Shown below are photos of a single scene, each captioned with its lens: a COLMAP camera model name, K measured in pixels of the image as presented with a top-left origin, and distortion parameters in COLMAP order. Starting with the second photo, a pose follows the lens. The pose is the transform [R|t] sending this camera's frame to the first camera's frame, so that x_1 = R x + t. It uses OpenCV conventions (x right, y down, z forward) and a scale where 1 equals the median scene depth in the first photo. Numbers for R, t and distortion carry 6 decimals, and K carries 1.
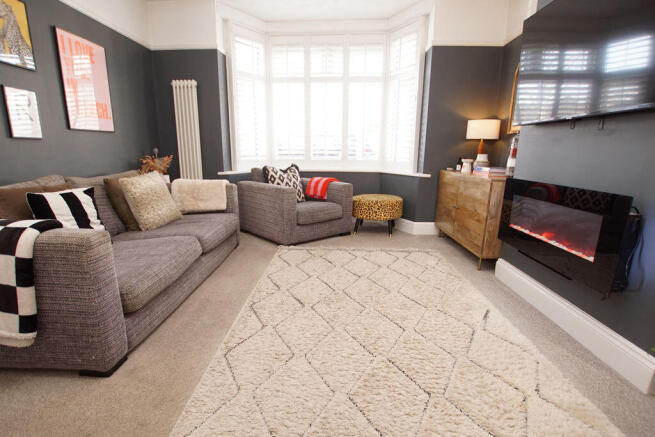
lens RADIAL K [[326.0, 0, 325.2], [0, 326.0, 229.1], [0, 0, 1]] dist [-0.029437, -0.000266]
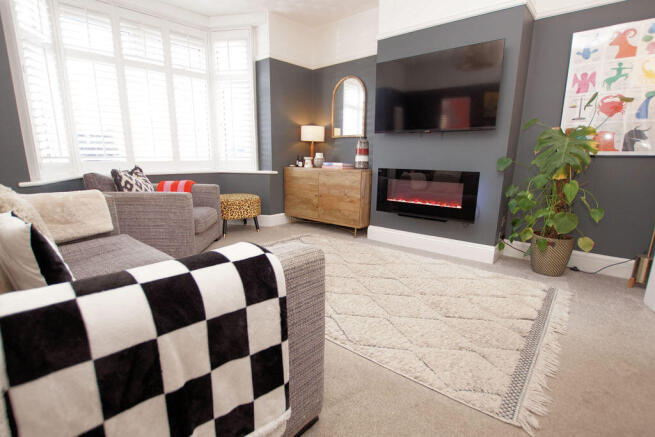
lens RADIAL K [[326.0, 0, 325.2], [0, 326.0, 229.1], [0, 0, 1]] dist [-0.029437, -0.000266]
pose [[0.619209, -0.175664, 0.765325, -0.489011], [0.178286, 0.980652, 0.080840, -0.032557], [-0.764718, 0.086390, 0.638547, 0.166934]]
